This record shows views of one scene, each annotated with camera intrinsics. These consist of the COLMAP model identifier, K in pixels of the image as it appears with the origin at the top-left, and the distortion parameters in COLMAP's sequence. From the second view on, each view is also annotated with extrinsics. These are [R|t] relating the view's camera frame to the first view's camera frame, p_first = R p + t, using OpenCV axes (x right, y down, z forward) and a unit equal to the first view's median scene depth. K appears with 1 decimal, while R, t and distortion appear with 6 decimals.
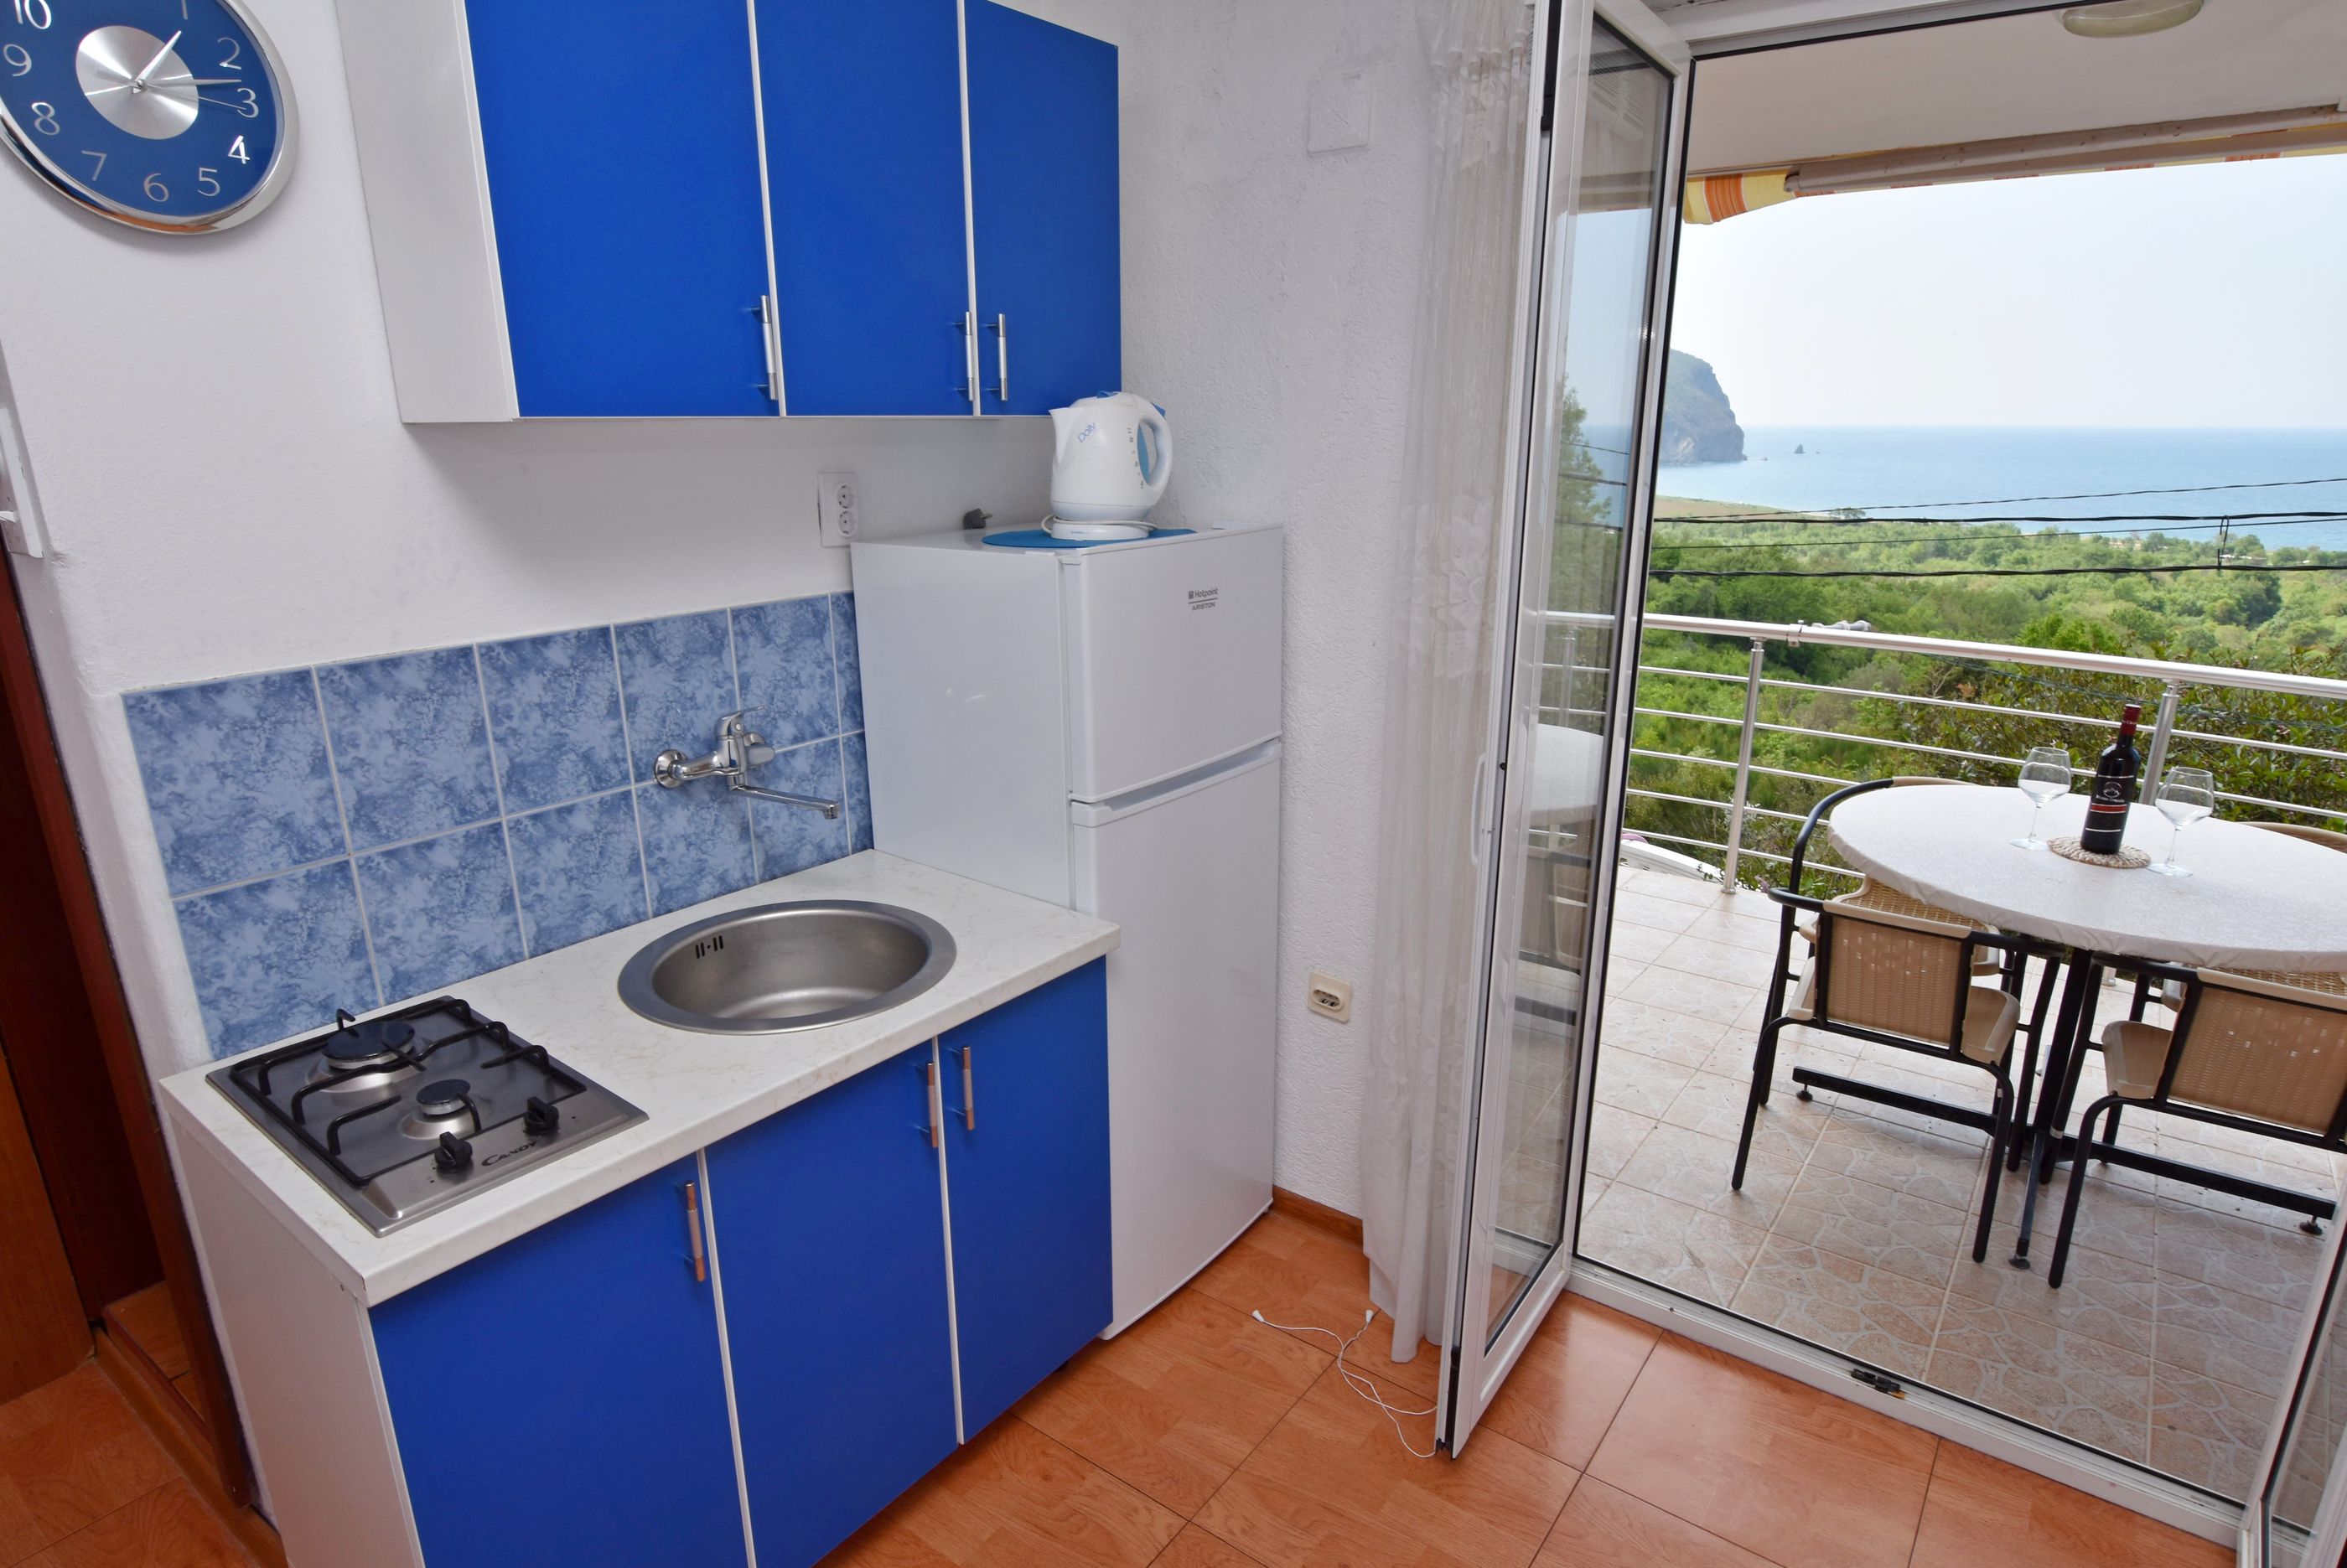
lens RADIAL K [[1290.6, 0, 1167.8], [0, 1290.6, 806.7], [0, 0, 1]] dist [-0.016070, -0.000627]
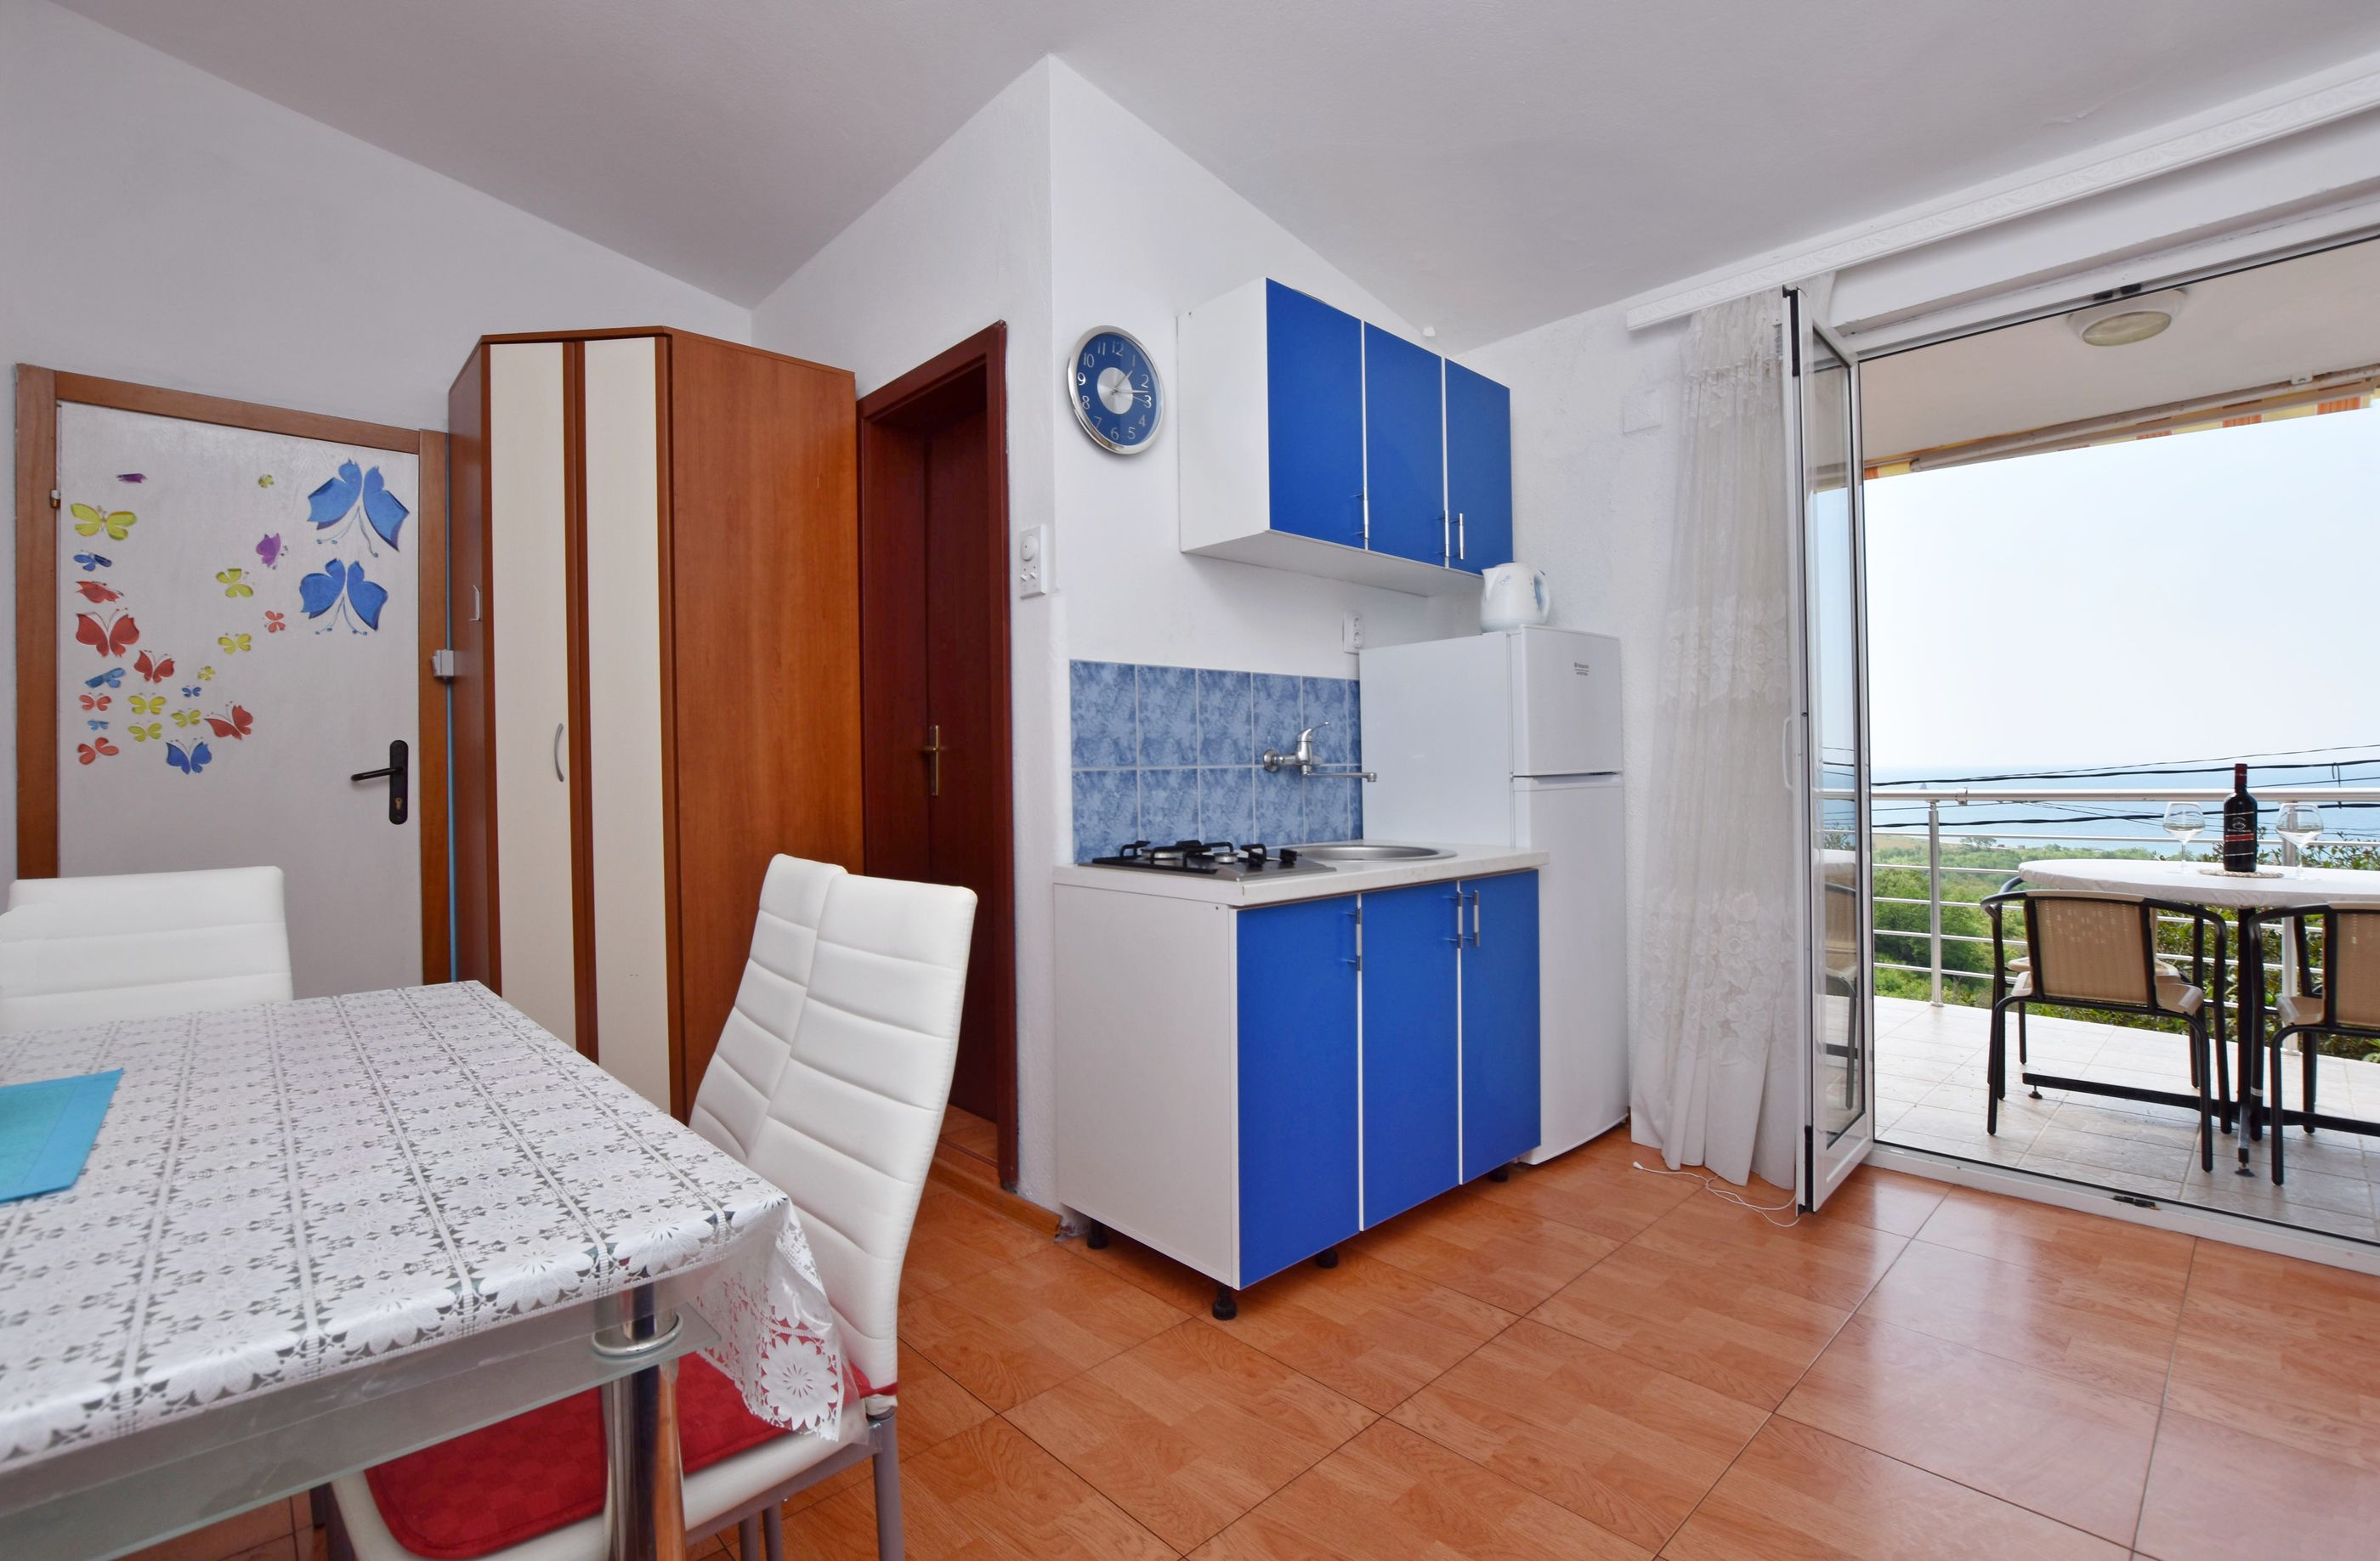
lens RADIAL K [[1060.9, 0, 1182.5], [0, 1060.9, 766.7], [0, 0, 1]] dist [-0.025264, 0.001308]
pose [[0.985183, -0.011439, -0.171122, -0.269405], [-0.039118, 0.956484, -0.289152, 0.406336], [0.166983, 0.291562, 0.941864, -0.362503]]
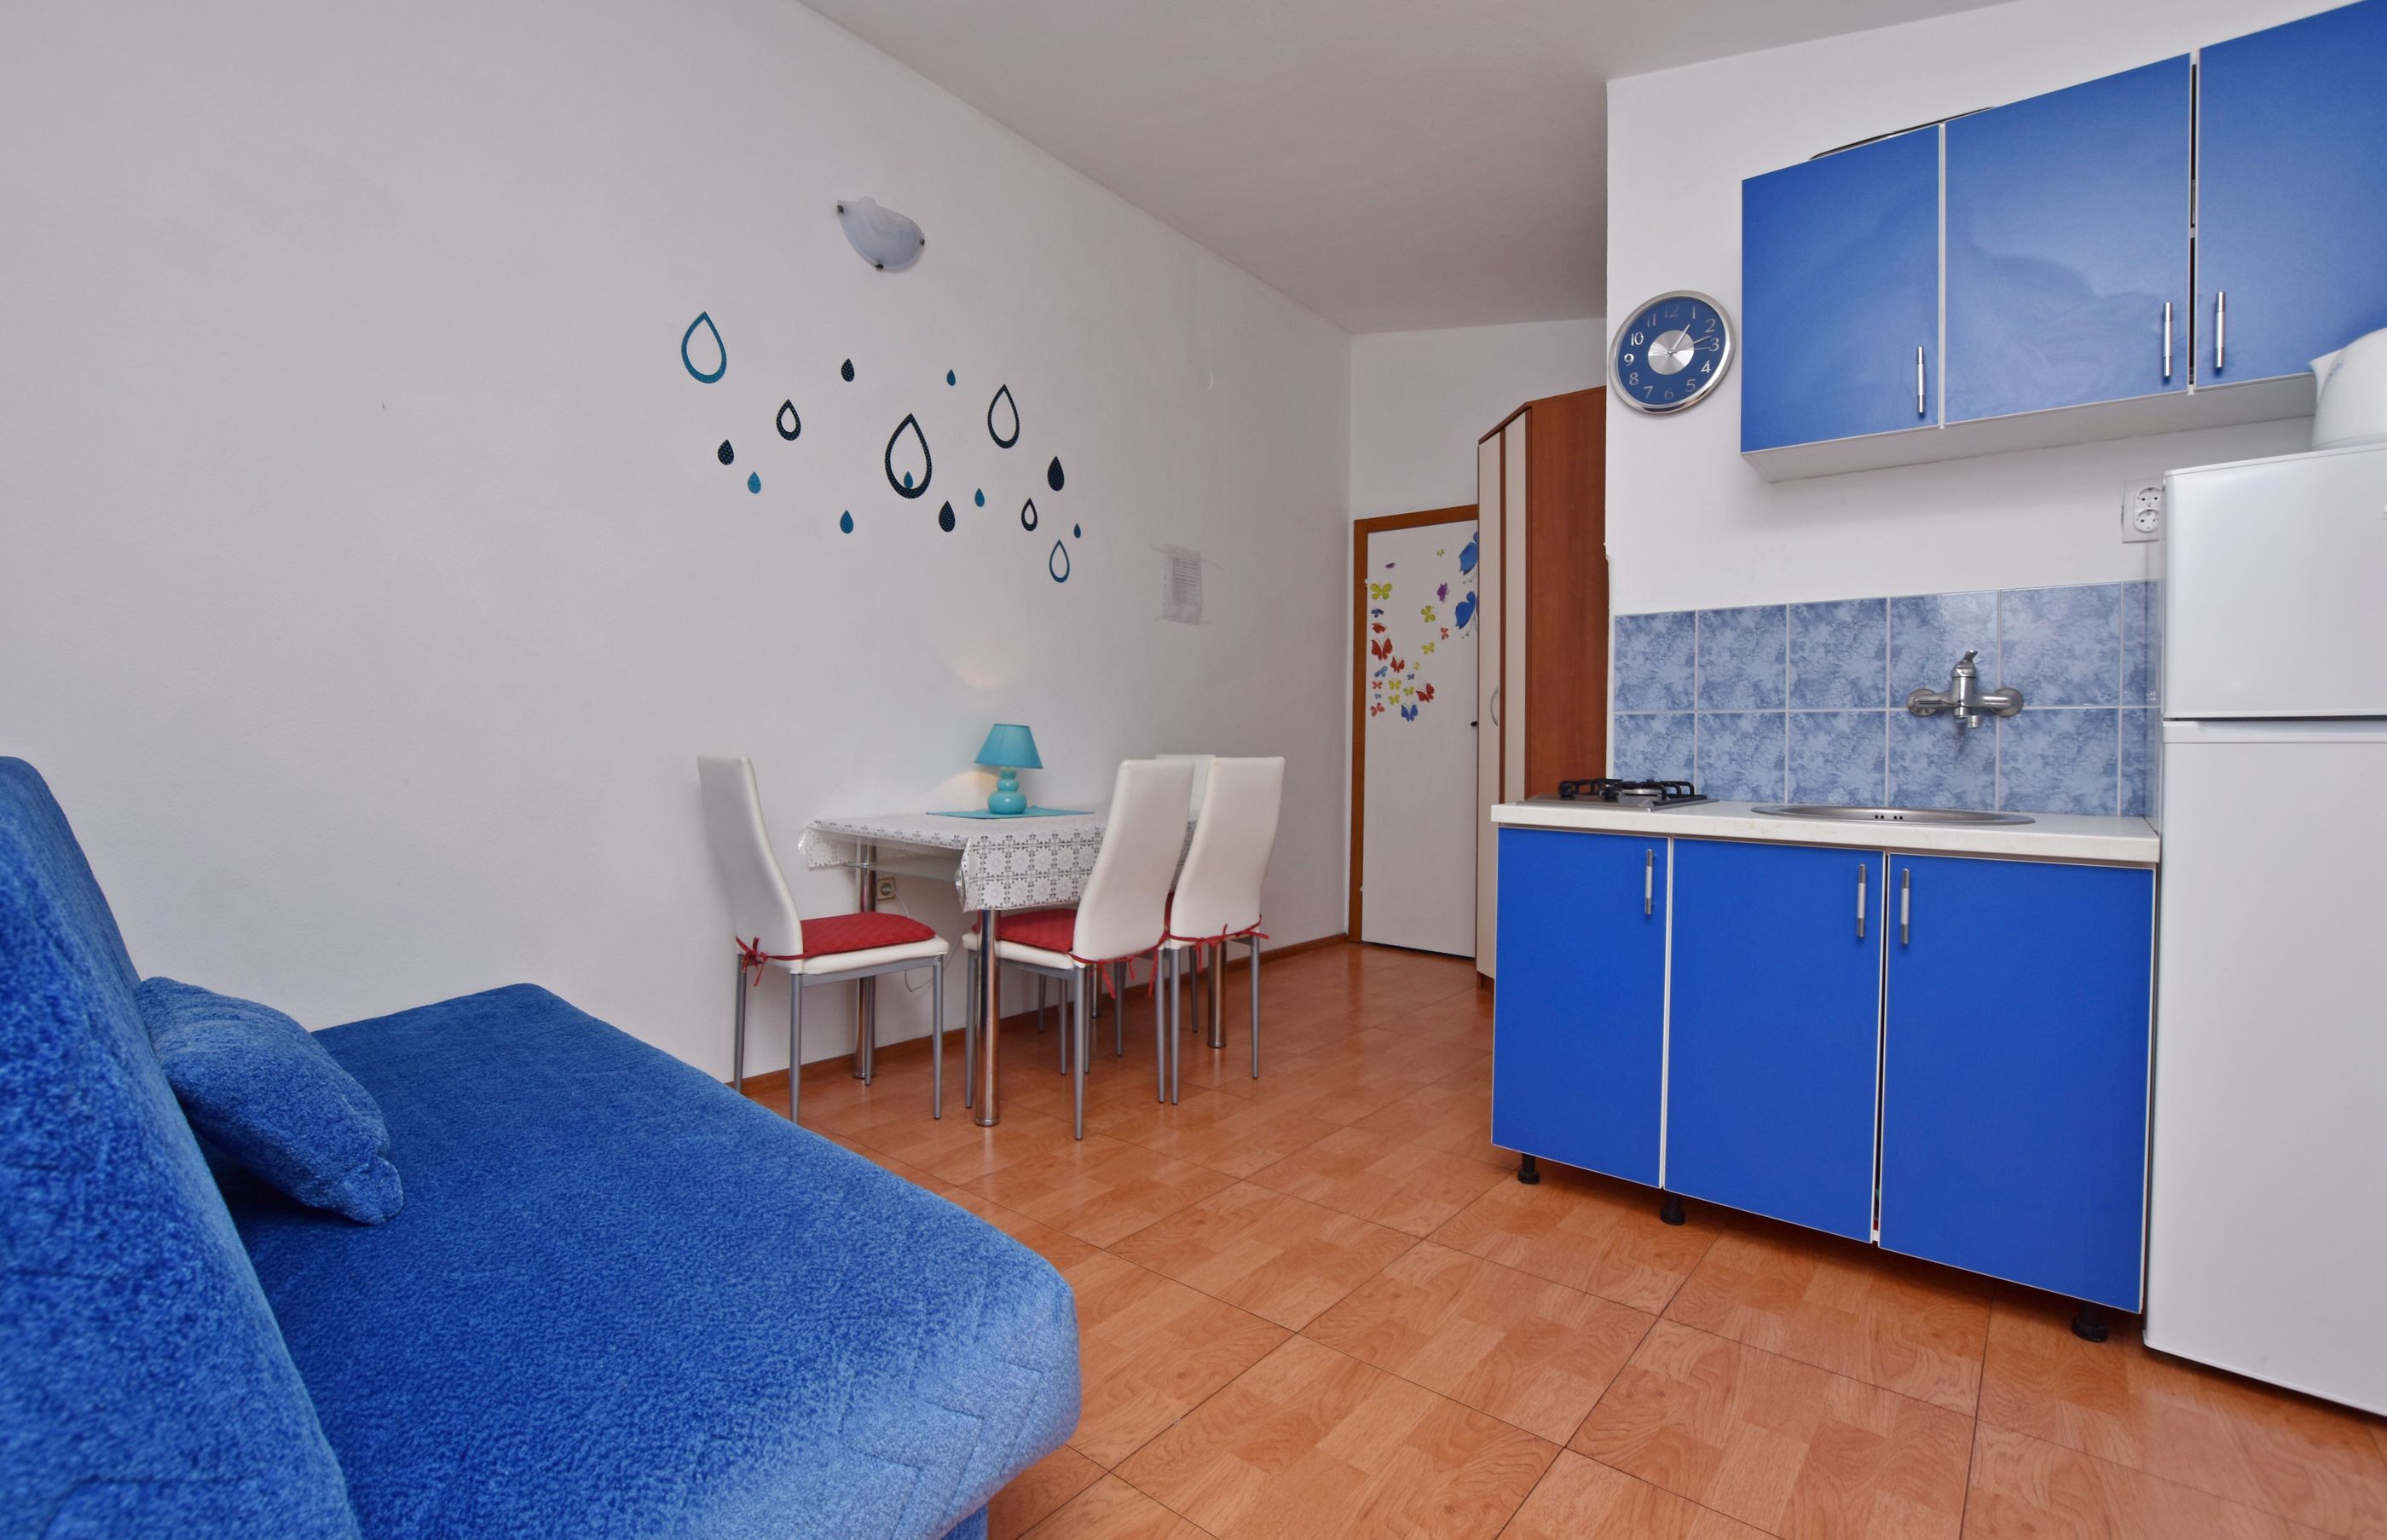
lens RADIAL K [[1075.2, 0, 1197.3], [0, 1075.2, 752.4], [0, 0, 1]] dist [-0.016797, -0.000452]
pose [[-0.034665, 0.012357, -0.999323, 0.822670], [-0.300381, 0.953561, 0.022211, 0.240109], [0.953189, 0.300948, -0.029343, 0.314899]]
